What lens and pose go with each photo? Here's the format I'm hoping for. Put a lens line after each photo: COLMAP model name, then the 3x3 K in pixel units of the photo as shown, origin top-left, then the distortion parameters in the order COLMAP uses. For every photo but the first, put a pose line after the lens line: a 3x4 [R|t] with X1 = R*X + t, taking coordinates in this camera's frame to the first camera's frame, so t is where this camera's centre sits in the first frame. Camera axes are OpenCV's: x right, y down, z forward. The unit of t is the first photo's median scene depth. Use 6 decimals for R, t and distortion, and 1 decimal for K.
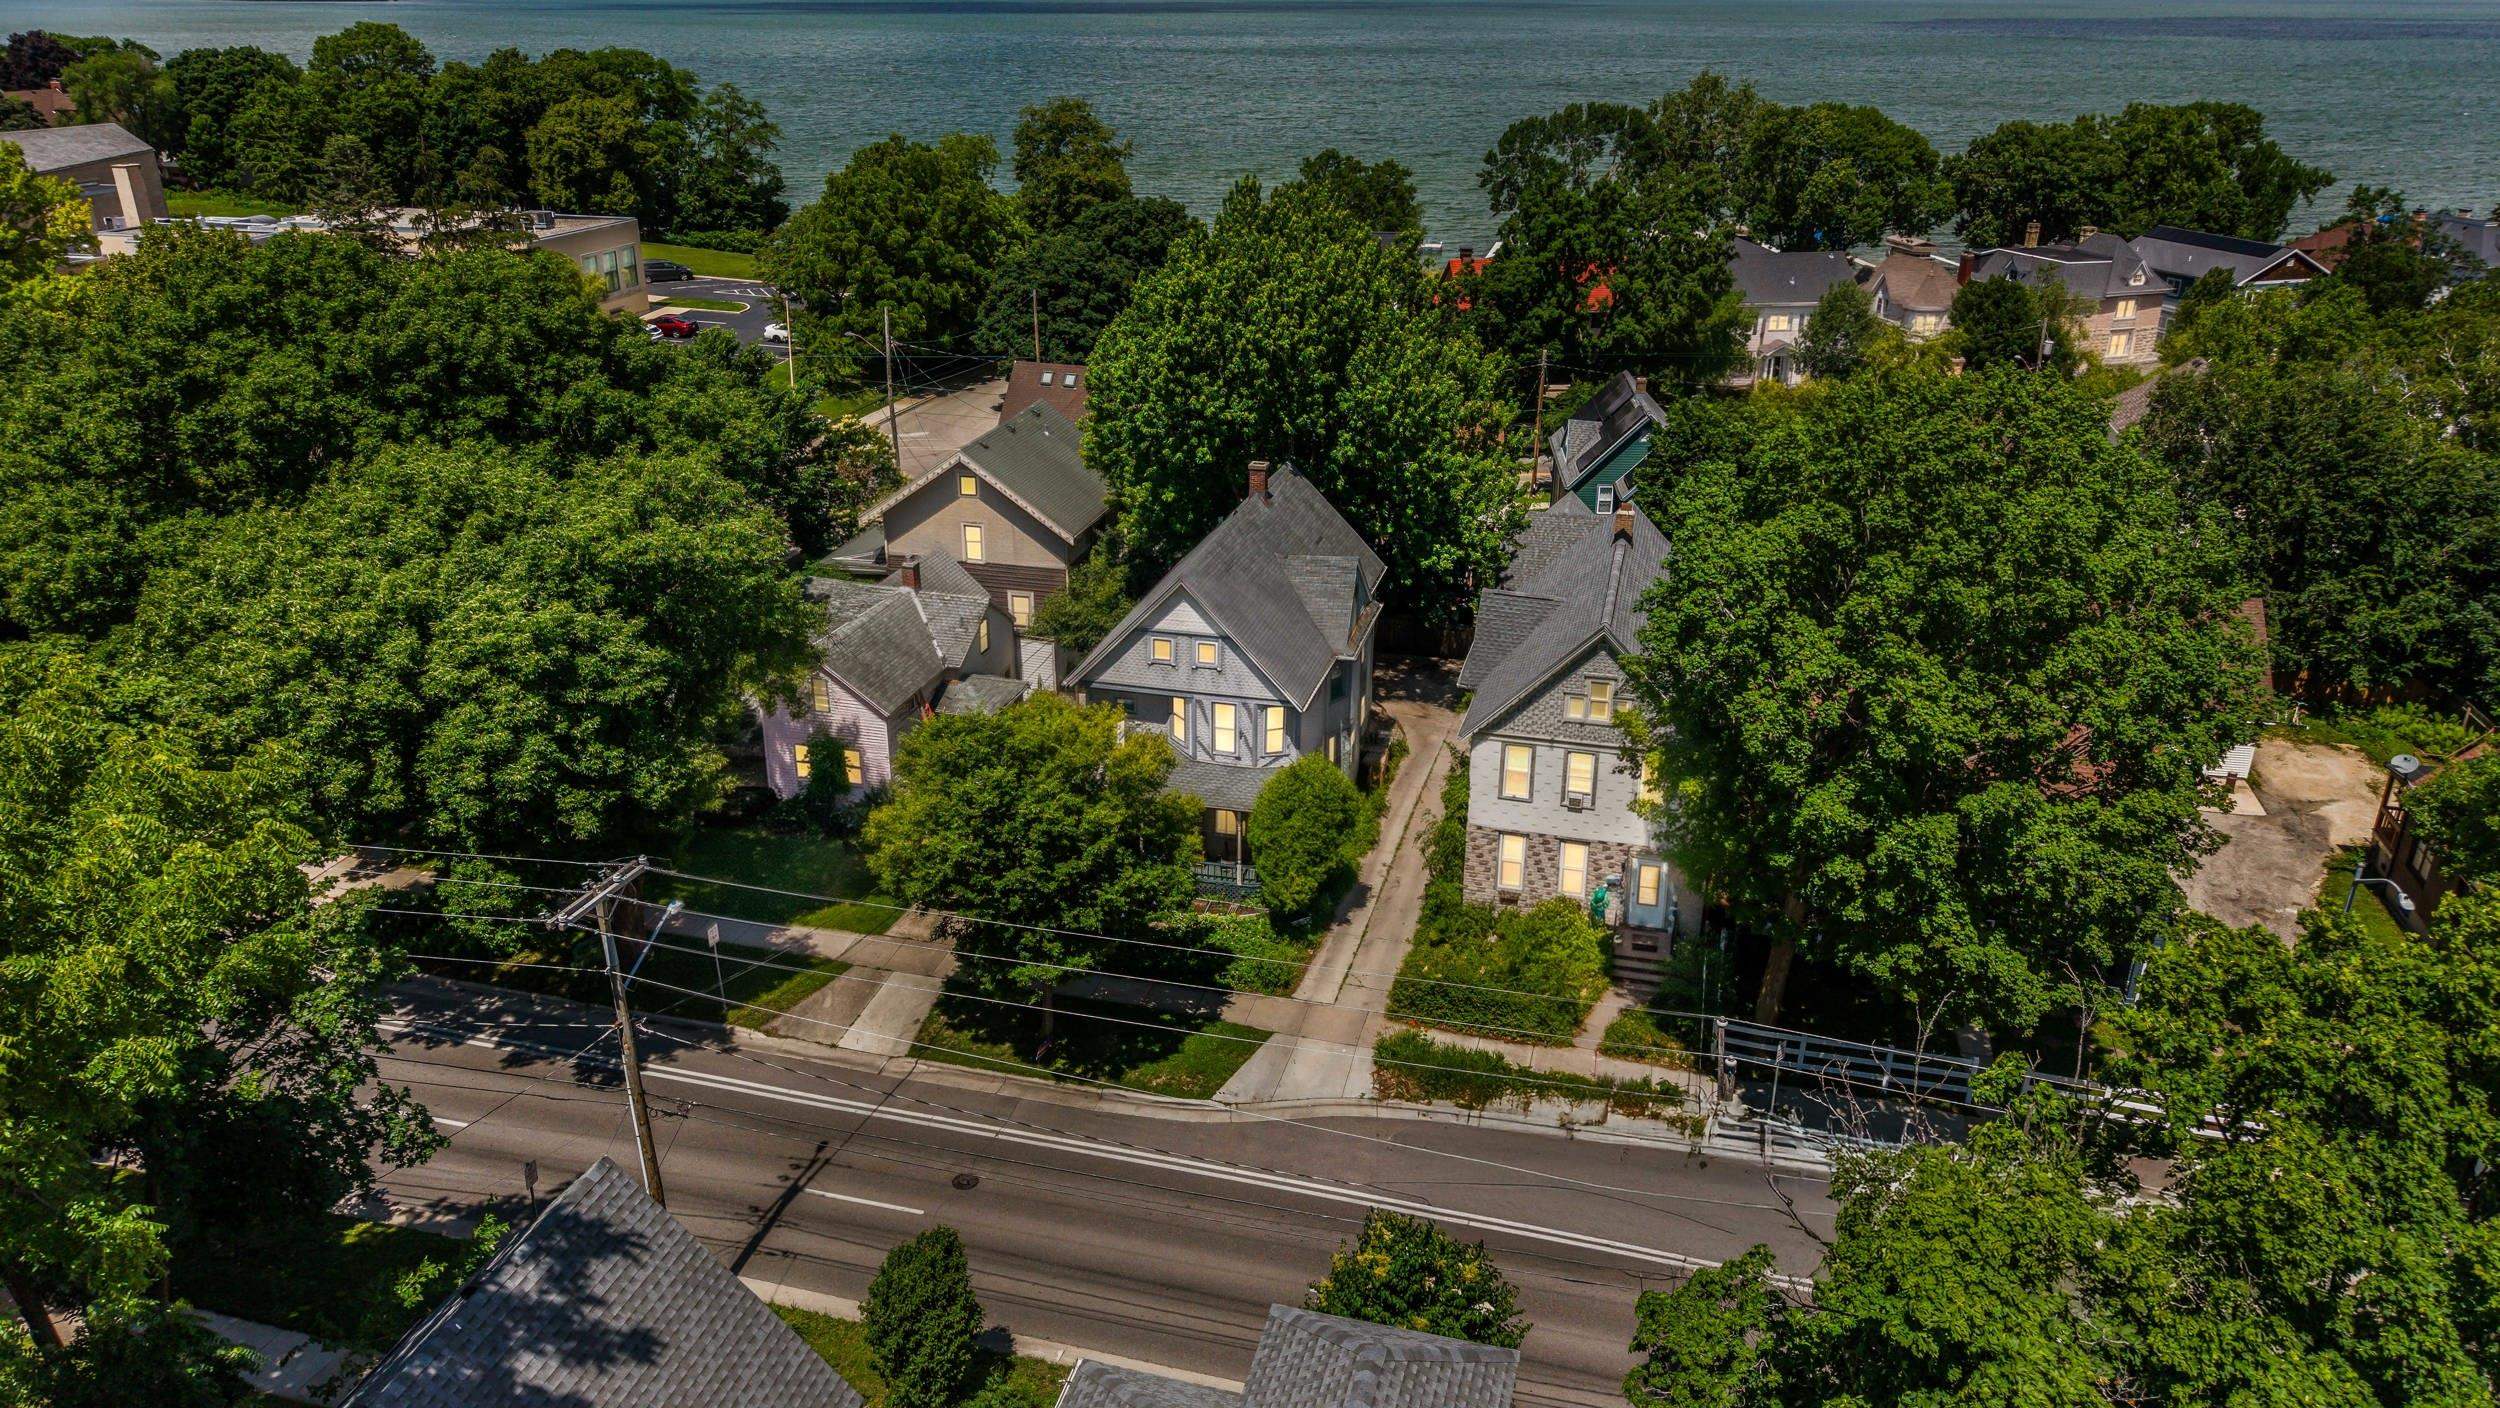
lens RADIAL K [[1747.5, 0, 1250.0], [0, 1747.5, 704.0], [0, 0, 1]] dist [-0.007537, -0.001486]
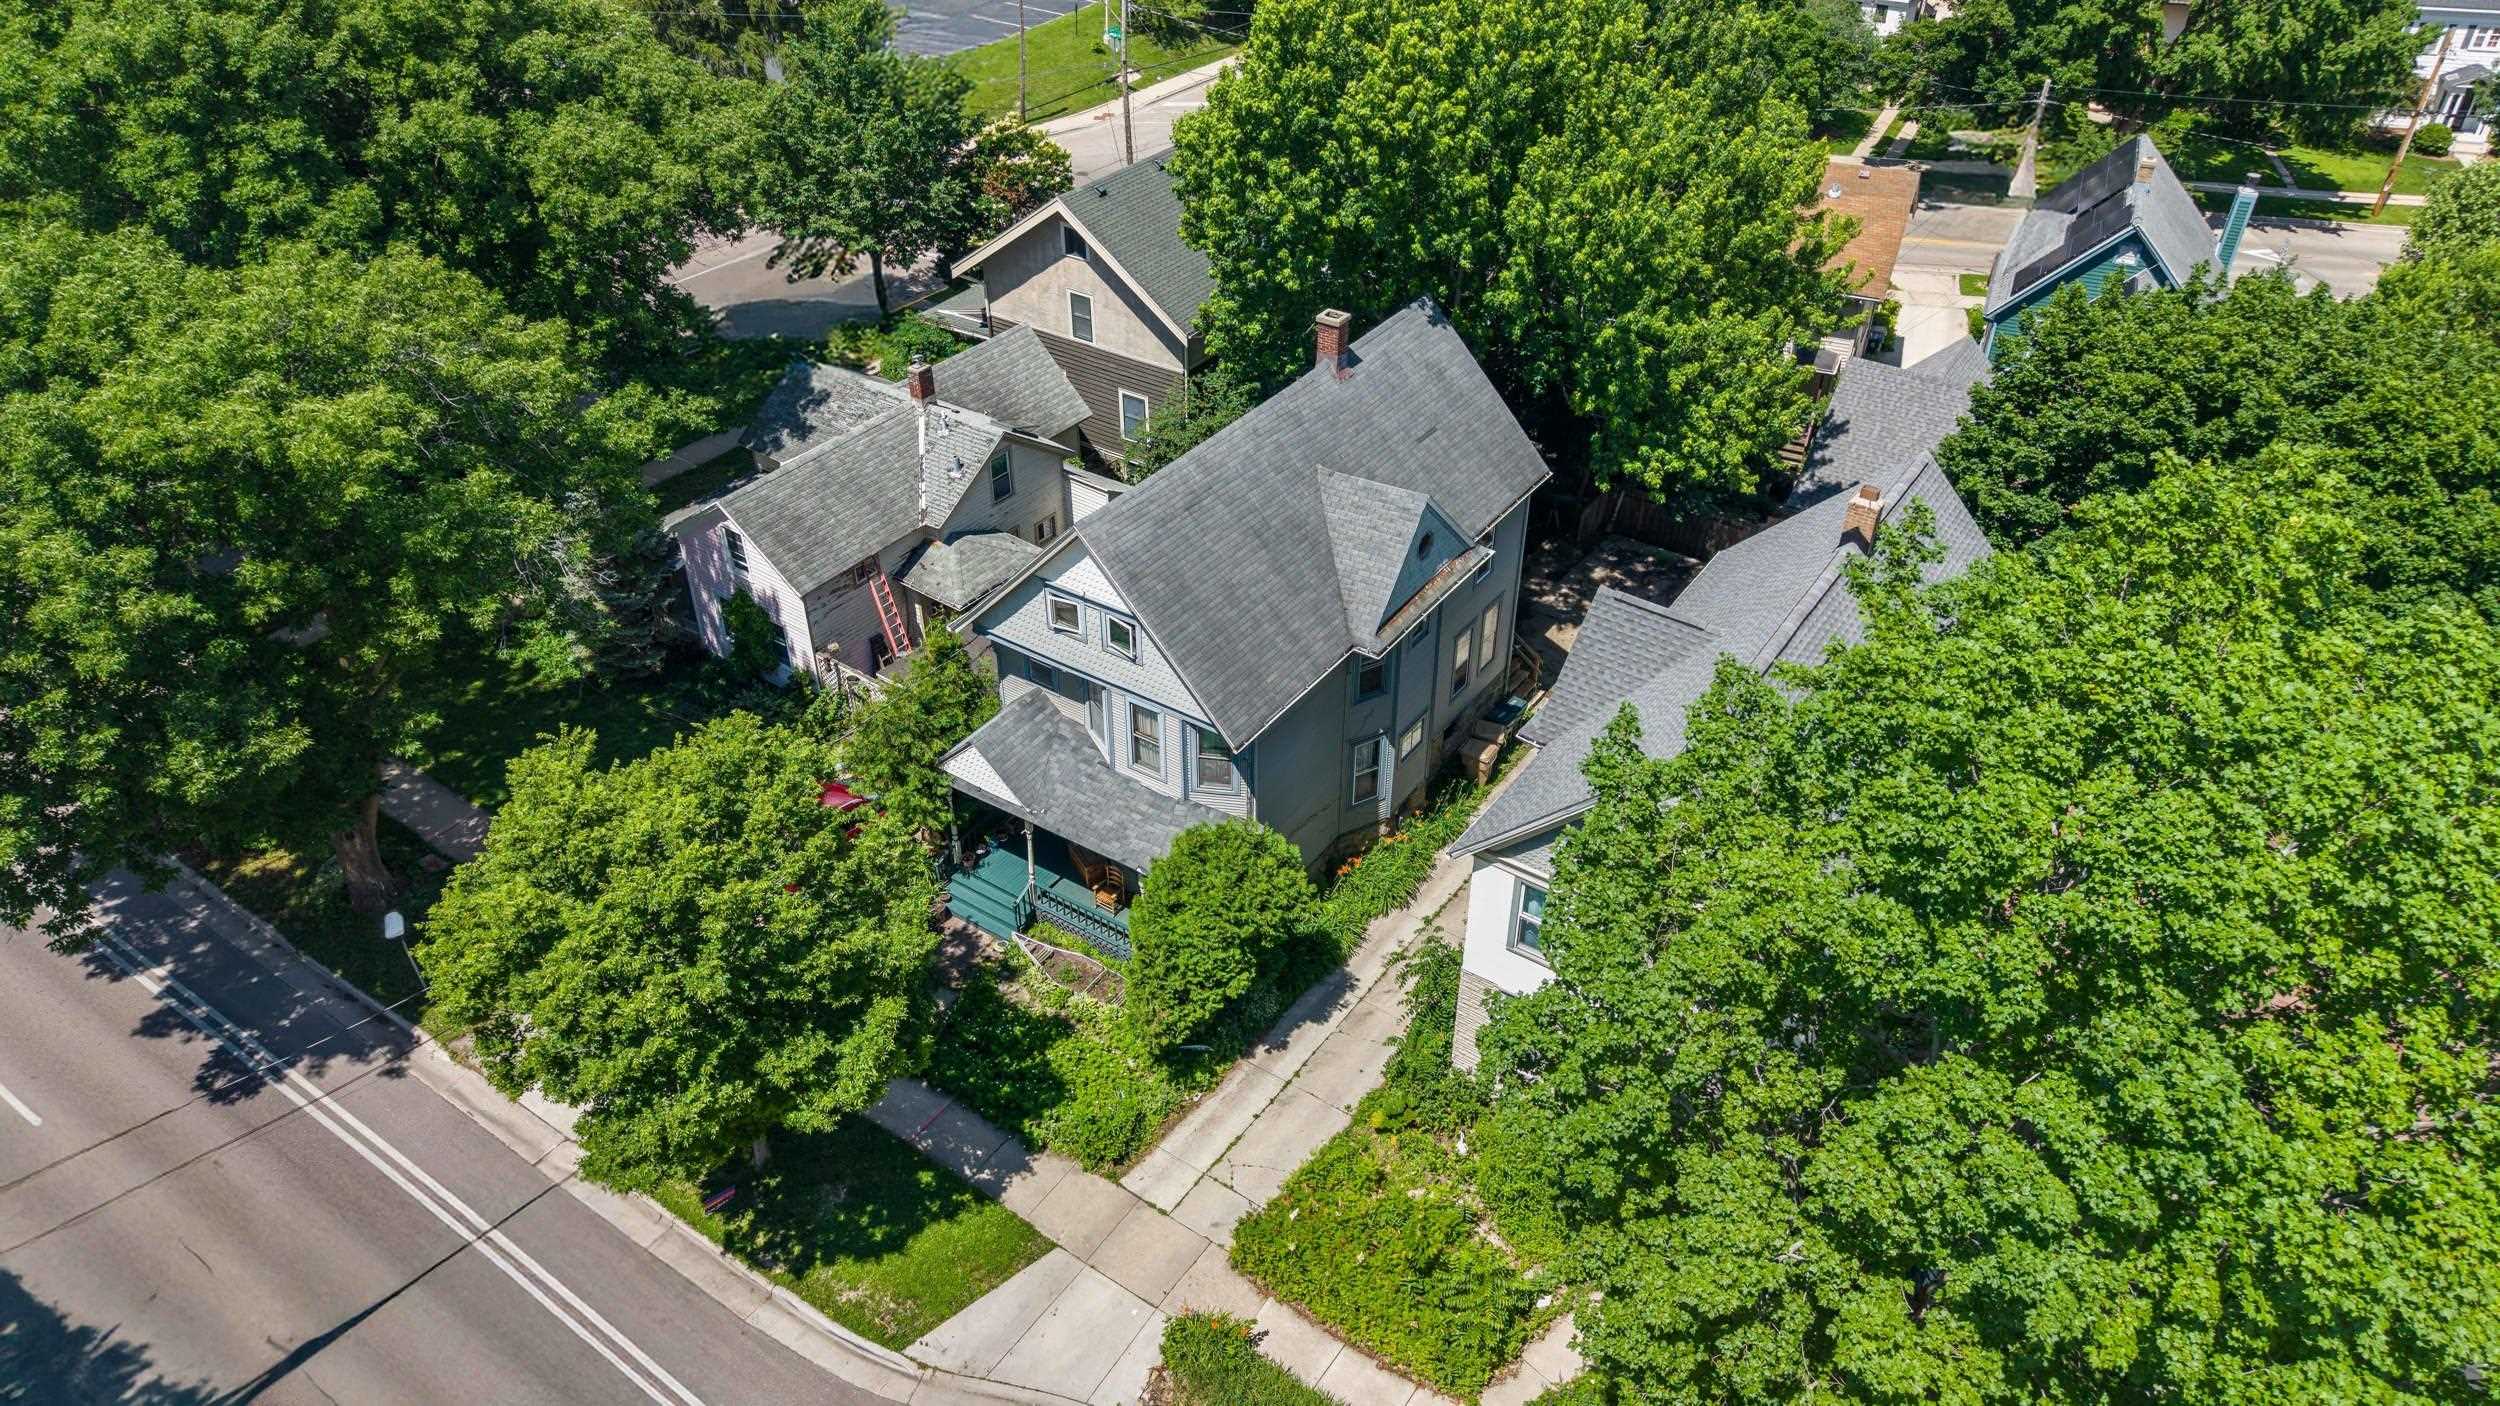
lens RADIAL K [[1698.1, 0, 1250.0], [0, 1698.1, 703.0], [0, 0, 1]] dist [0.000285, -0.019807]
pose [[0.938676, 0.199395, -0.281300, 0.181727], [-0.130066, 0.960326, 0.246691, -0.148913], [0.319329, -0.194976, 0.927369, 0.363412]]
